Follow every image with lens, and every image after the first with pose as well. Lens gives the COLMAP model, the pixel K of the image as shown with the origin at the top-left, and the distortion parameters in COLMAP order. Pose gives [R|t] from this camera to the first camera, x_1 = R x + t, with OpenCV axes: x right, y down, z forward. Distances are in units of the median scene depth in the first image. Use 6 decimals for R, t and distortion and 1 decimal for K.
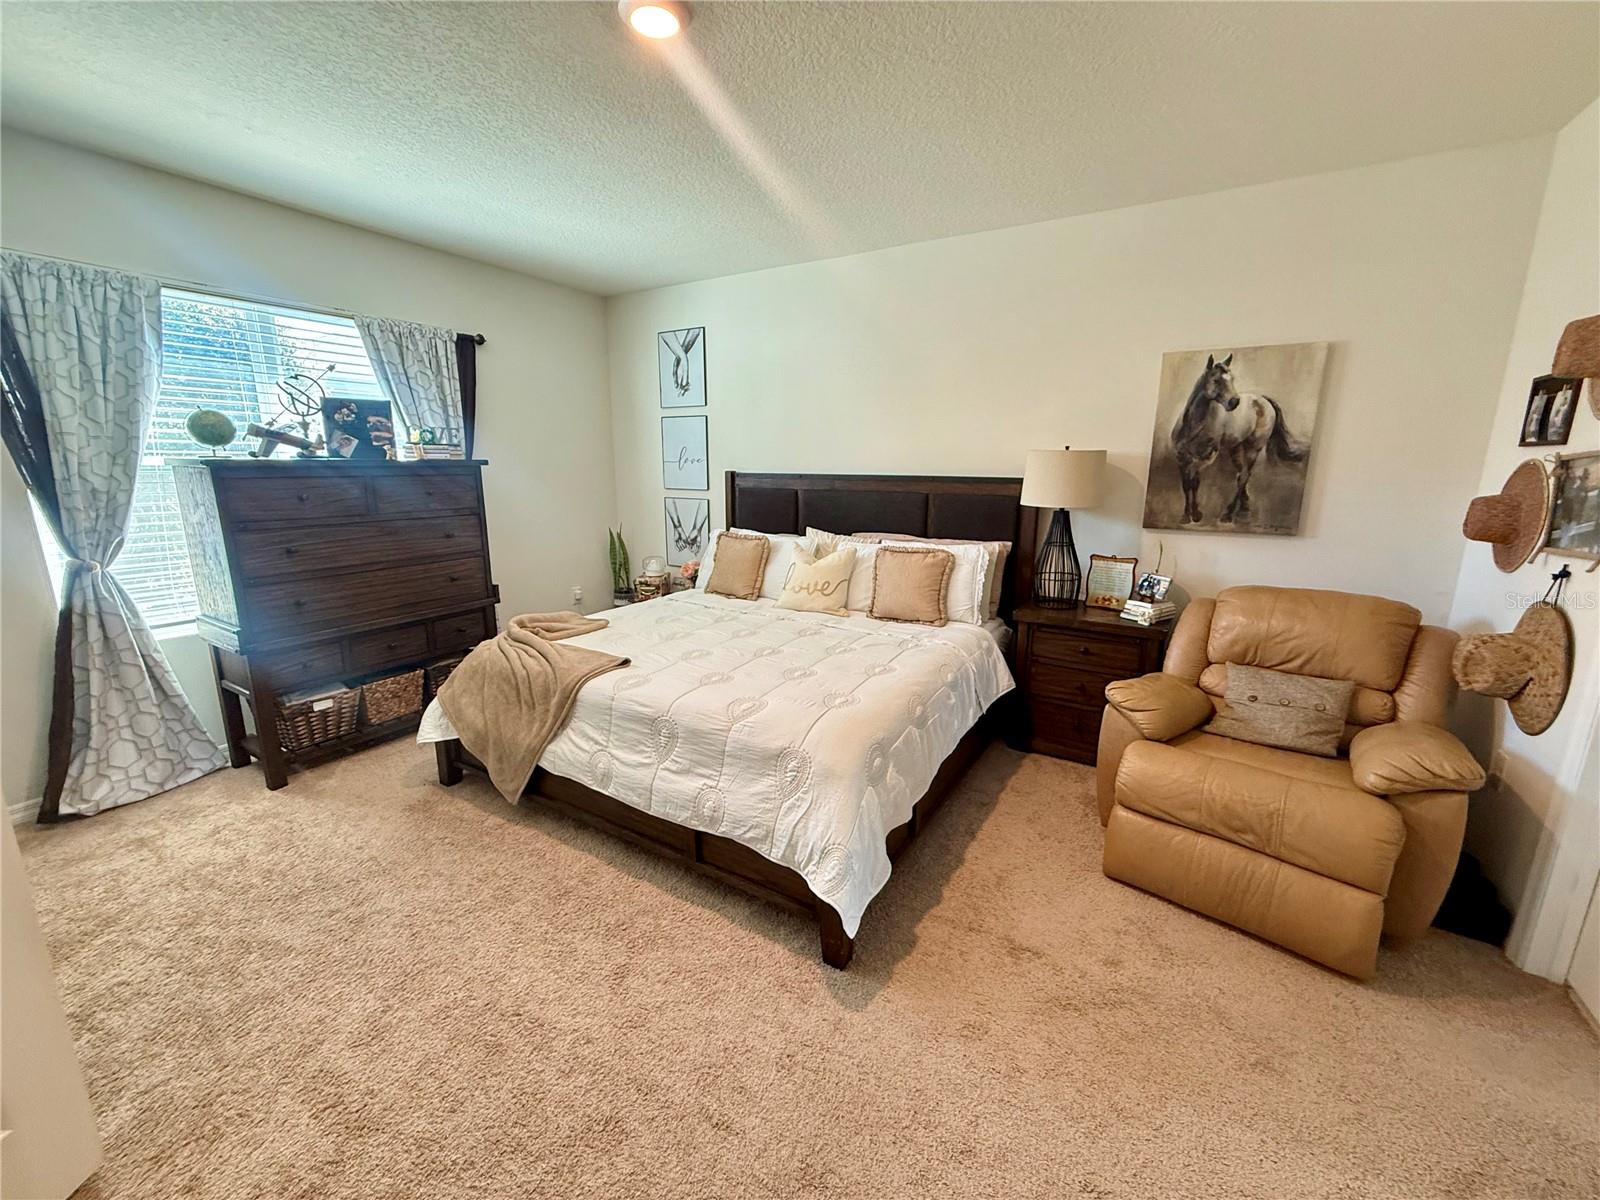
lens RADIAL K [[636.4, 0, 797.8], [0, 636.4, 601.7], [0, 0, 1]] dist [-0.000225, 0.000590]
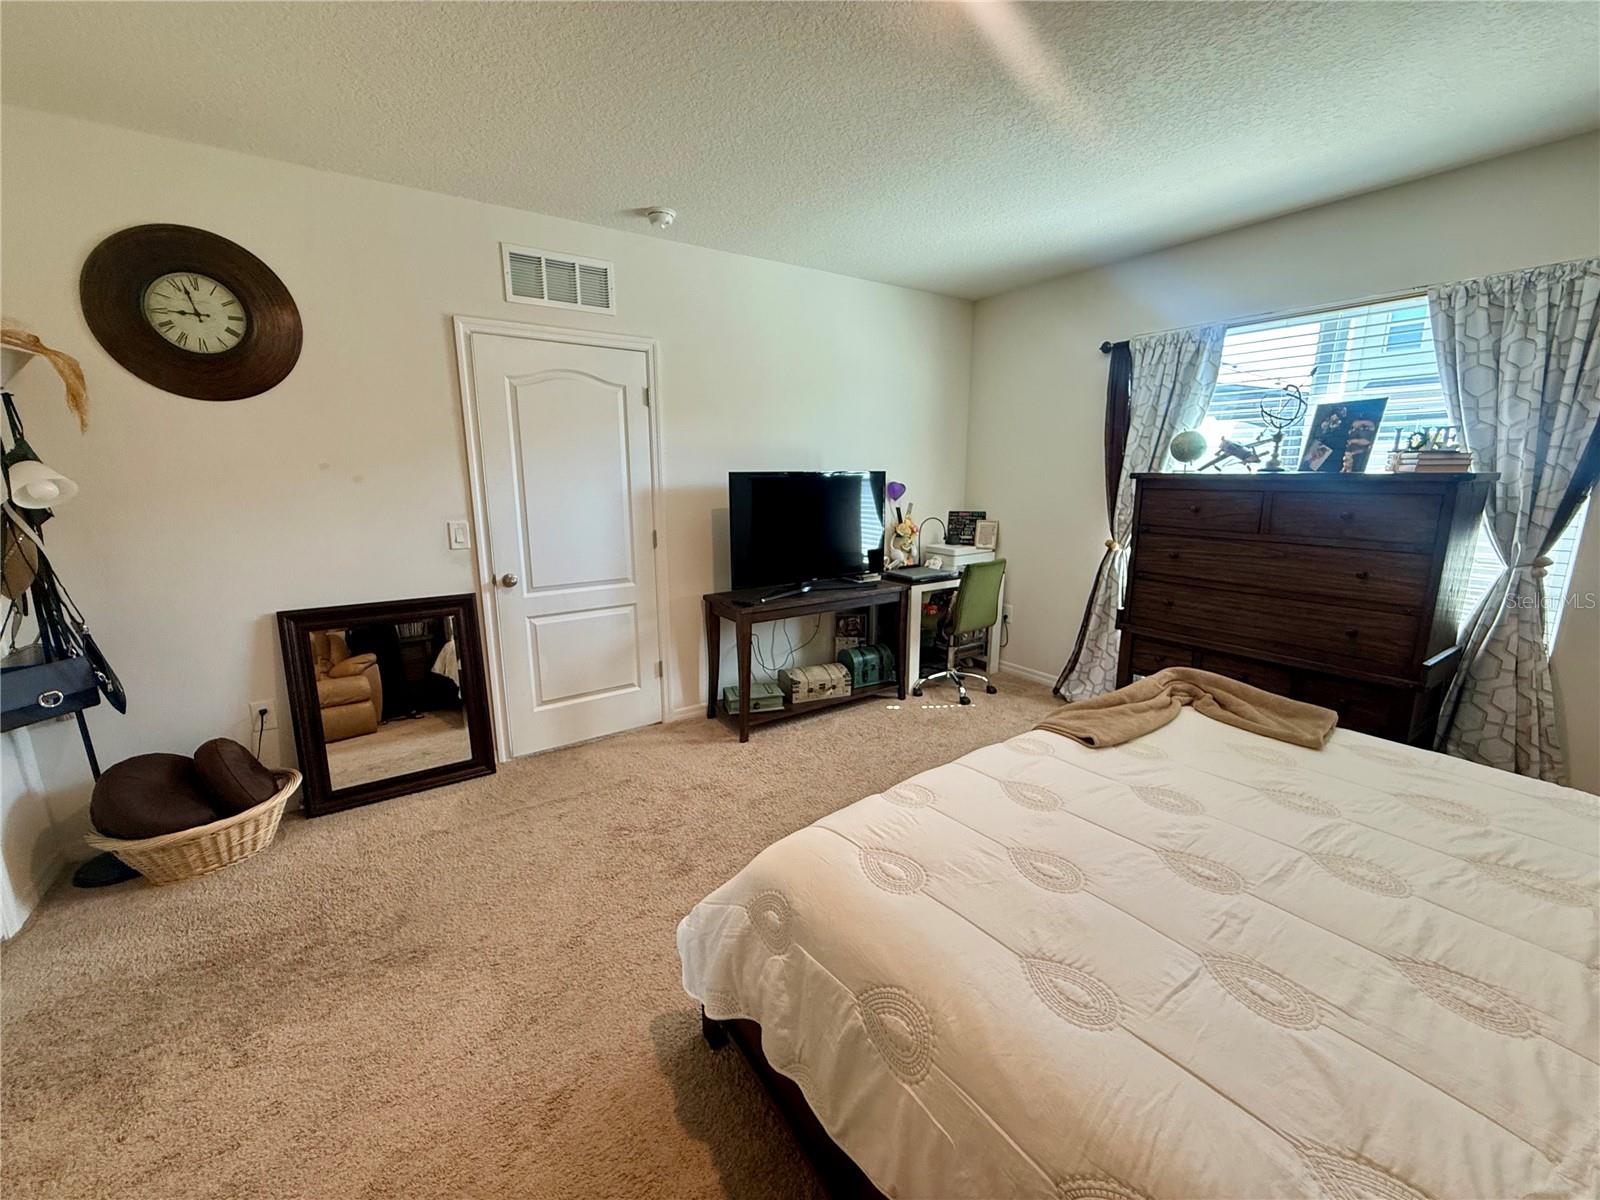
lens RADIAL K [[636.4, 0, 792.0], [0, 636.4, 598.6], [0, 0, 1]] dist [-0.000225, 0.000590]
pose [[-0.424216, 0.175546, -0.888383, 0.468304], [-0.194504, 0.940471, 0.278717, -0.185151], [0.884426, 0.291031, -0.364818, 0.824164]]
